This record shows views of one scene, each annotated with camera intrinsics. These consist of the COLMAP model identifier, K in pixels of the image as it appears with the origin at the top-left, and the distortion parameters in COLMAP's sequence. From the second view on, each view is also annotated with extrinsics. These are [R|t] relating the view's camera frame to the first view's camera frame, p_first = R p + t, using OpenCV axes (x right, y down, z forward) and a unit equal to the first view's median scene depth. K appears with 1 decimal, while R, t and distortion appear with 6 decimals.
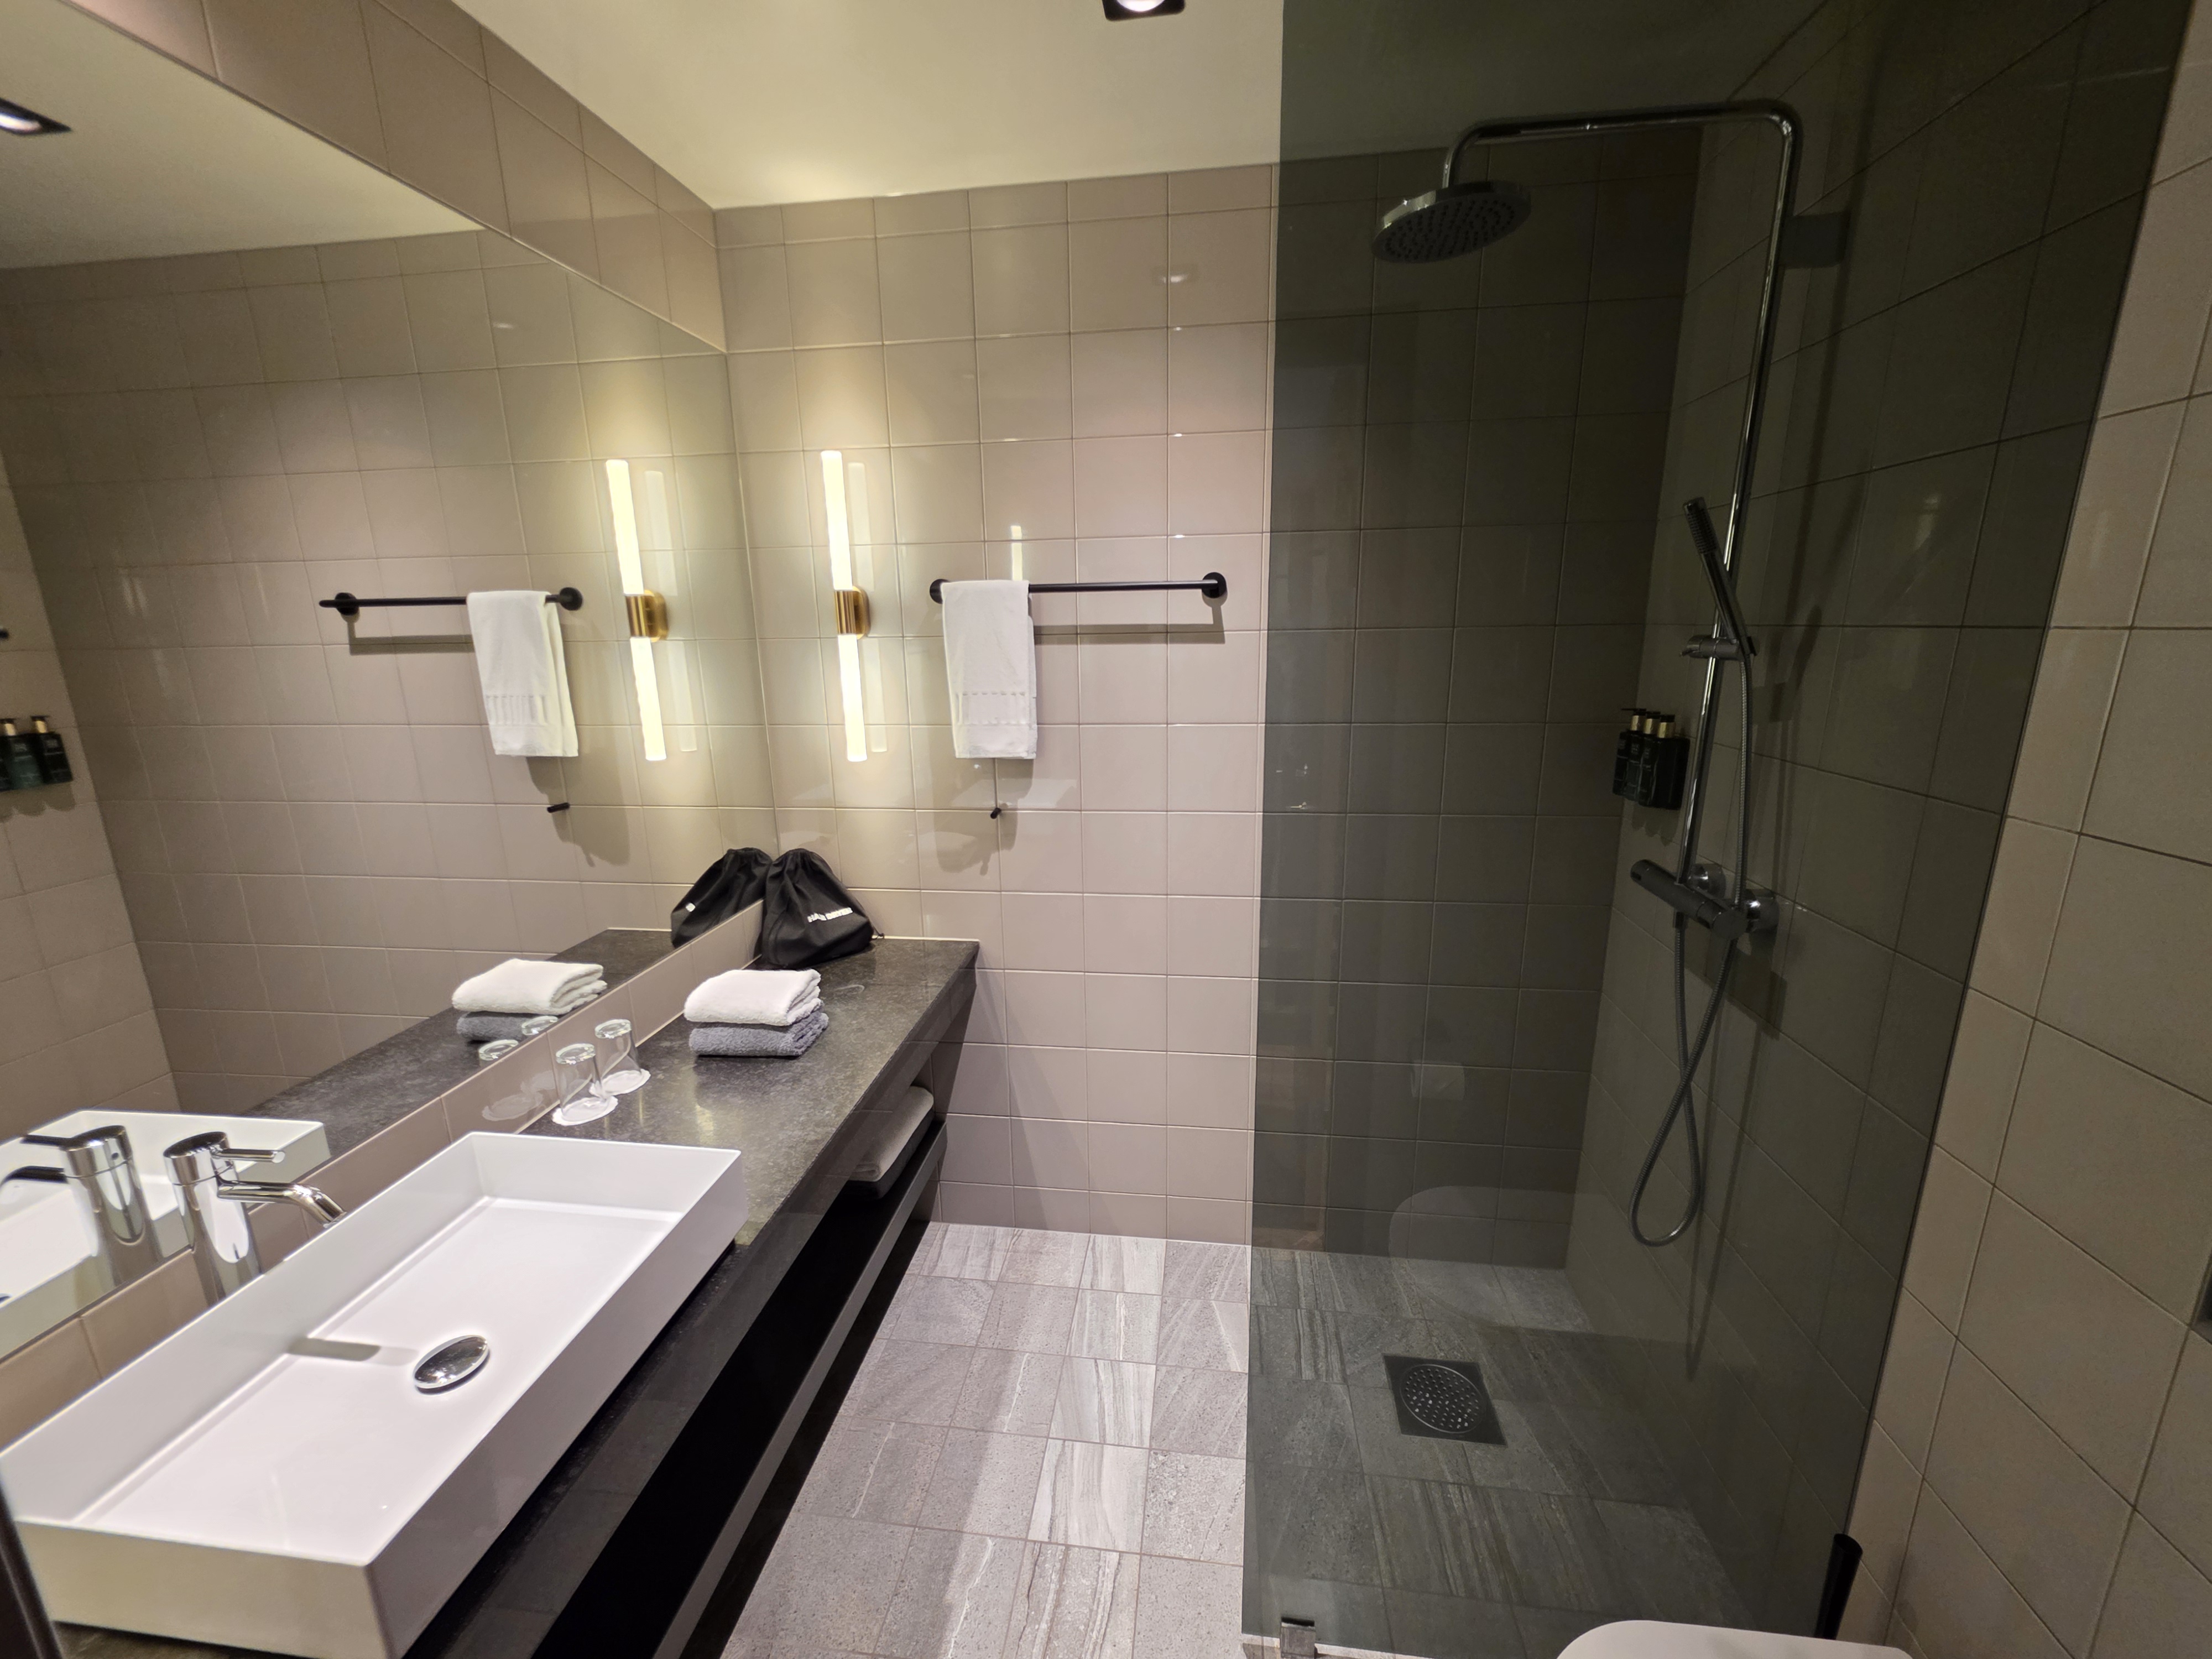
lens RADIAL K [[877.3, 0, 1106.0], [0, 877.3, 829.5], [0, 0, 1]] dist [-0.001634, -0.000107]
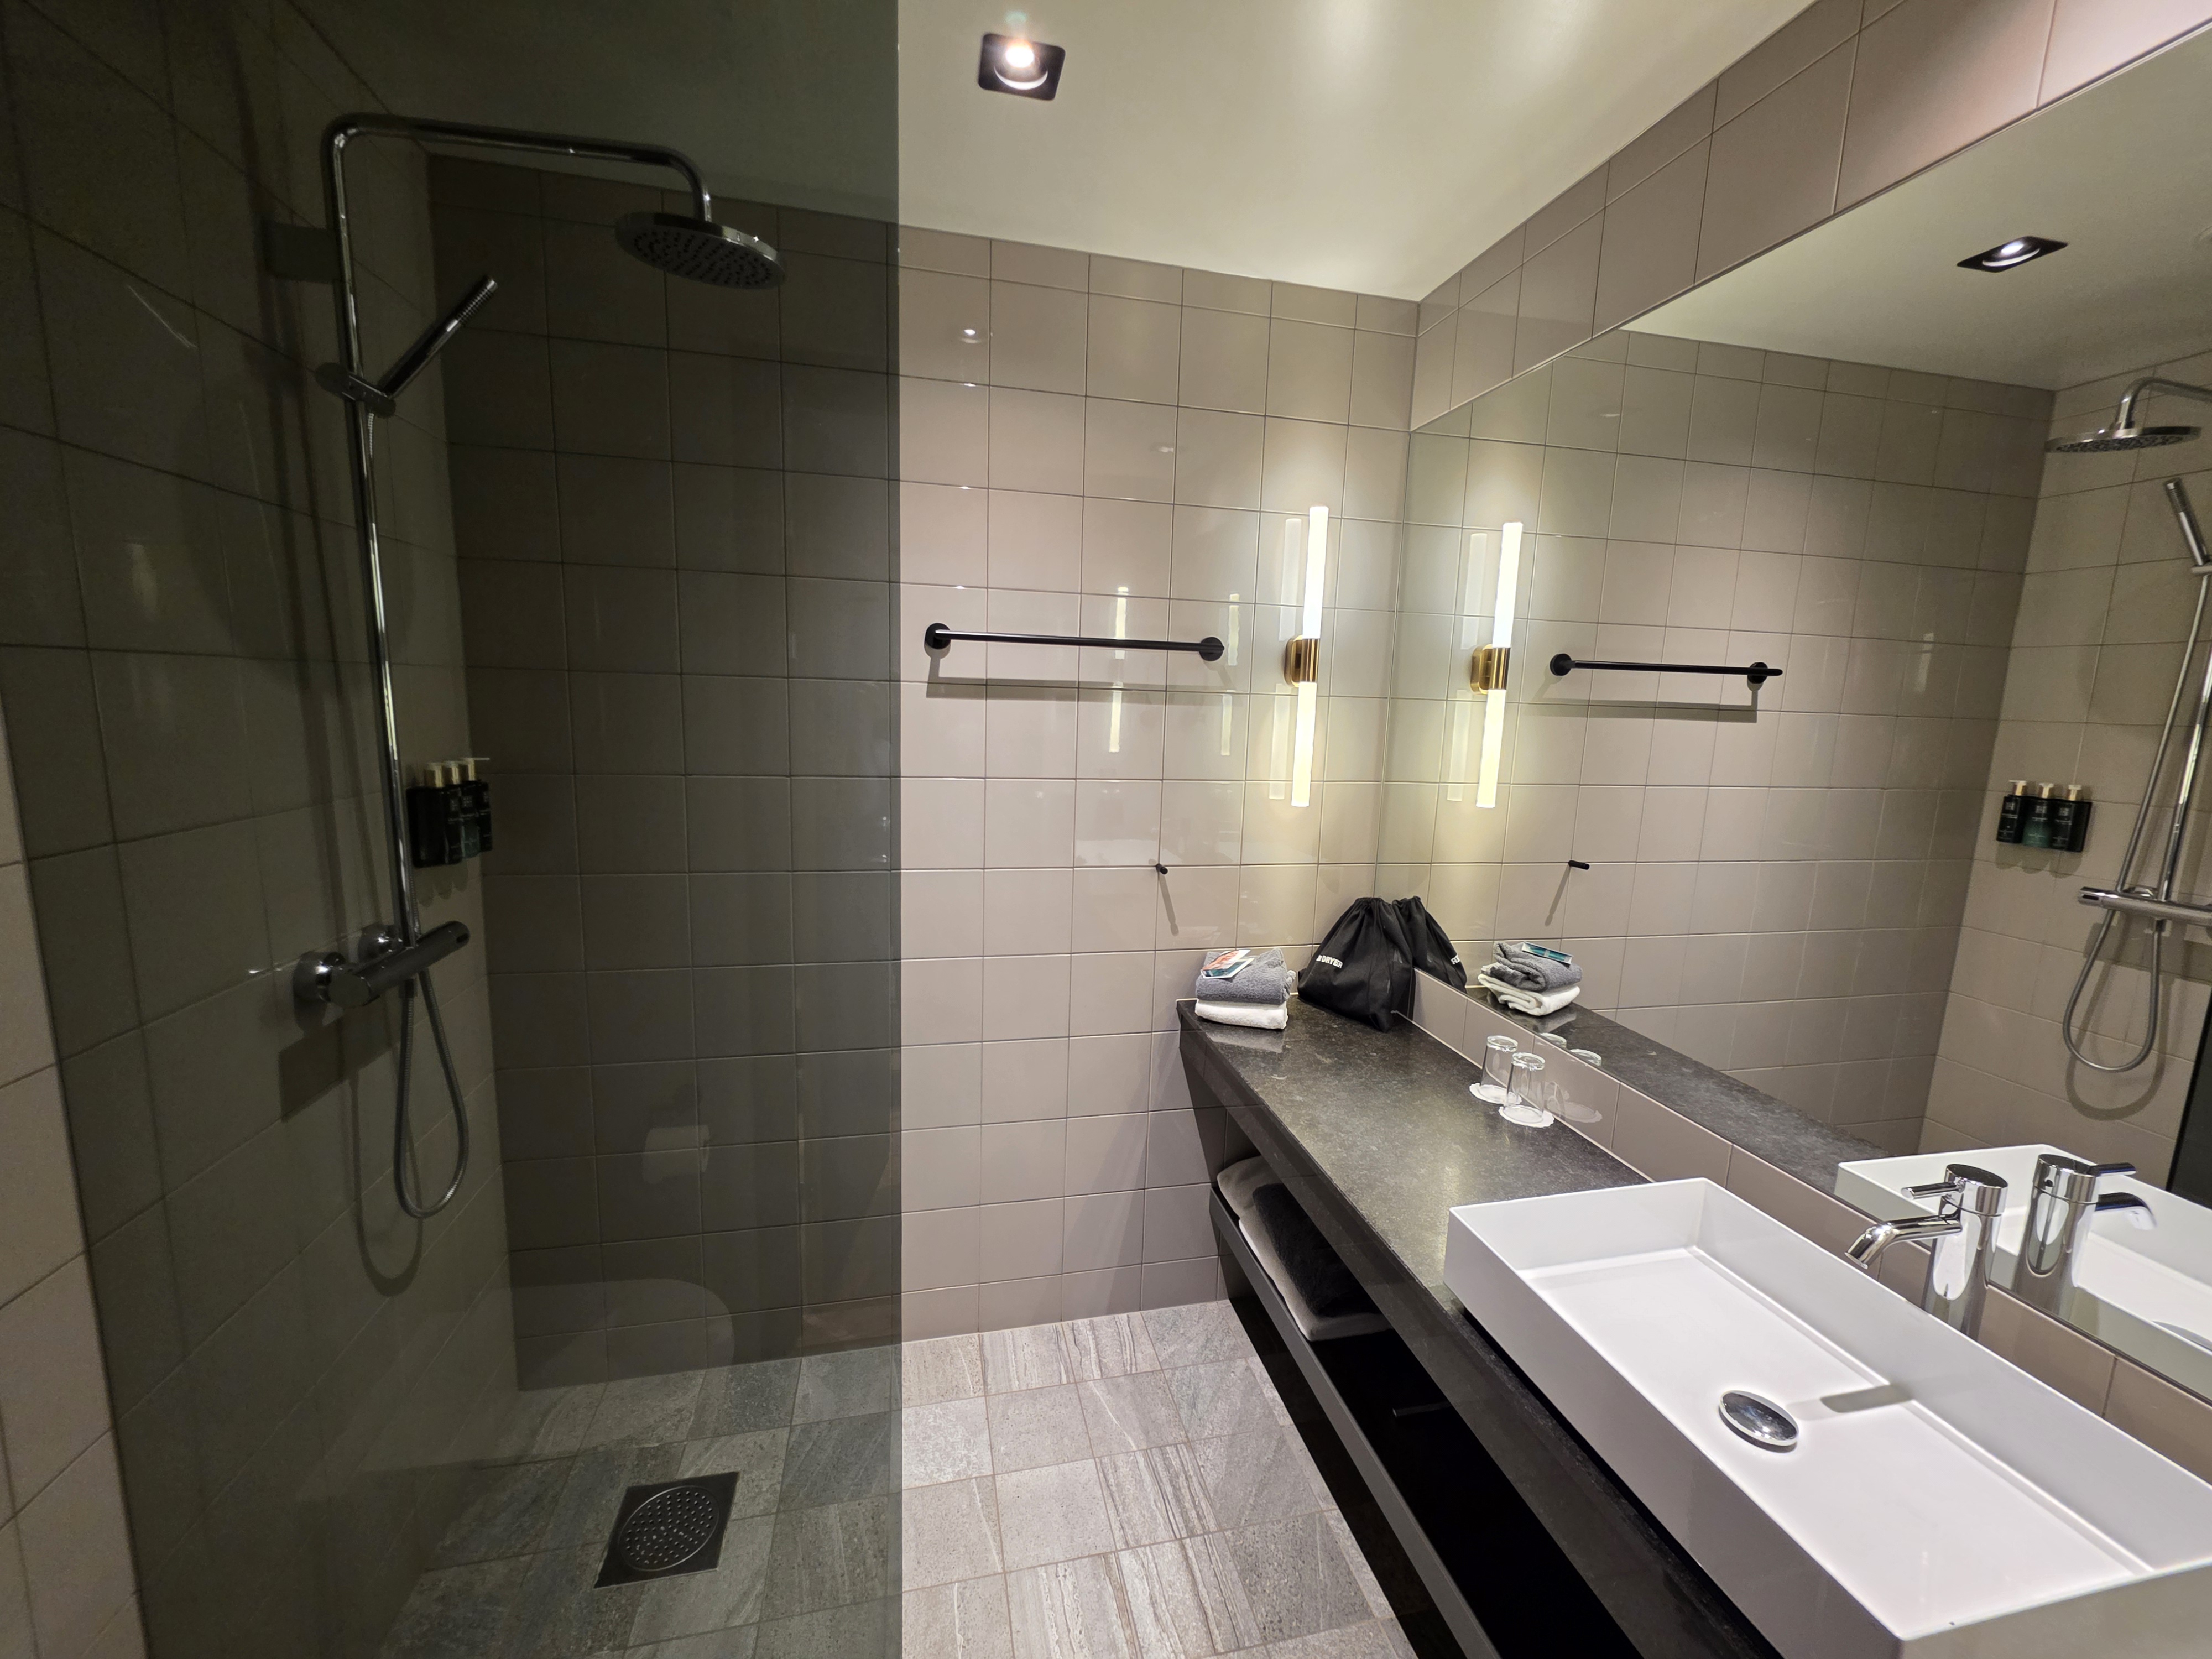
lens RADIAL K [[910.5, 0, 1106.0], [0, 910.5, 829.5], [0, 0, 1]] dist [-0.000442, -0.000041]
pose [[0.938781, -0.007114, 0.344442, -1.026351], [0.028711, 0.997924, -0.057641, -0.014834], [-0.343317, 0.064002, 0.937037, 0.125099]]
